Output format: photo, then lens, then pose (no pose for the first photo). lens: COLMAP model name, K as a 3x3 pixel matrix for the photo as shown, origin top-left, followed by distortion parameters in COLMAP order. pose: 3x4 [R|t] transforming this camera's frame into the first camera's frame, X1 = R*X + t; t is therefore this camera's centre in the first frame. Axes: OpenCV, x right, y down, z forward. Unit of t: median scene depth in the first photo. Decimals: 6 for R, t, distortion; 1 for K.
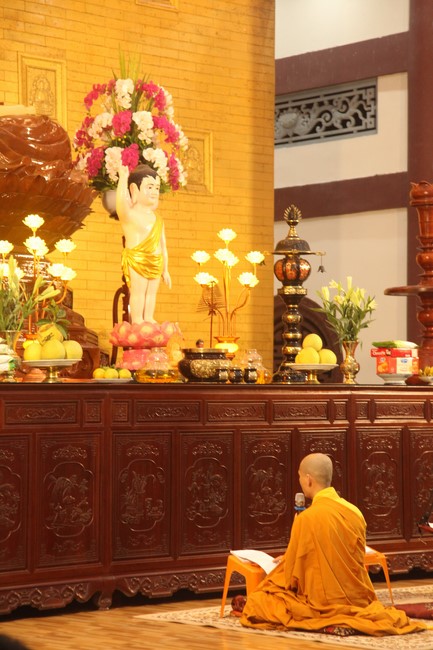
lens RADIAL K [[1908.0, 0, 217.6], [0, 1908.0, 326.0], [0, 0, 1]] dist [0.777392, 0.000000]
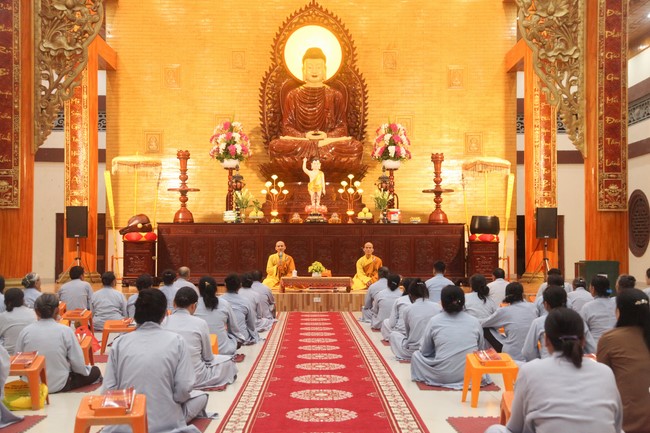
lens RADIAL K [[929.9, 0, 327.7], [0, 929.9, 220.4], [0, 0, 1]] dist [0.193127, 0.000000]
pose [[0.731907, -0.015084, -0.681238, 1.172494], [0.022428, 0.999747, 0.001959, 0.023902], [0.681036, -0.016712, 0.732059, -0.166259]]
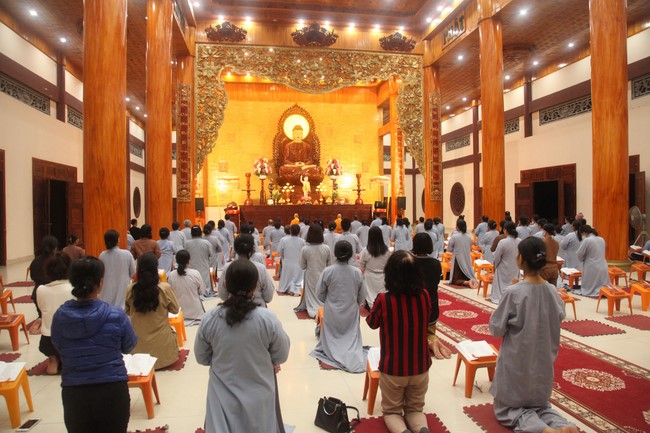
lens RADIAL K [[451.9, 0, 330.8], [0, 451.9, 213.2], [0, 0, 1]] dist [-0.077972, 0.014369]
pose [[0.831143, 0.003186, -0.556050, 1.126184], [0.028799, 0.998395, 0.048767, -0.022131], [0.555313, -0.056546, 0.829717, -0.452295]]
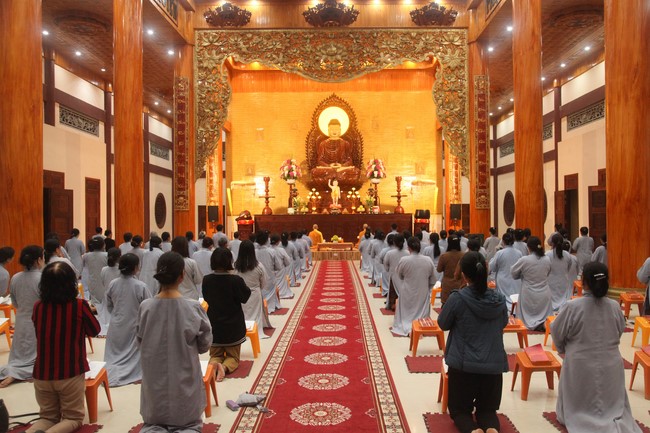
lens RADIAL K [[555.3, 0, 335.5], [0, 555.3, 214.4], [0, 0, 1]] dist [-0.002881, -0.014421]
pose [[0.717601, -0.004659, -0.696439, 1.361408], [0.032749, 0.999097, 0.027060, -0.019355], [0.695684, -0.042226, 0.717106, -0.339393]]
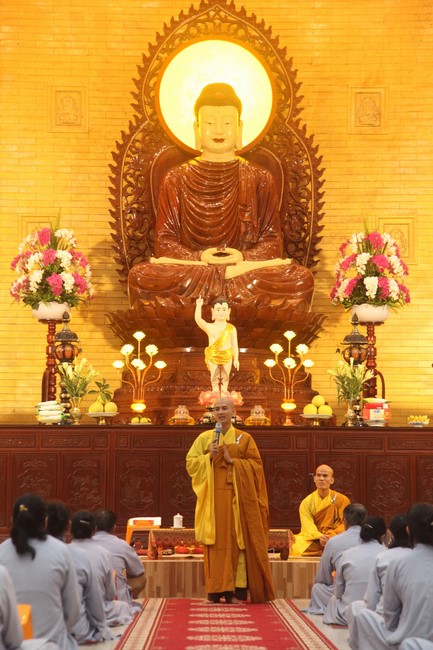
lens RADIAL K [[1908.0, 0, 220.0], [0, 1908.0, 323.0], [0, 0, 1]] dist [0.777392, 0.000000]
pose [[0.723242, -0.056798, -0.688255, 1.220982], [0.019207, 0.997881, -0.062166, 0.046777], [0.690327, 0.031742, 0.722800, -0.218257]]
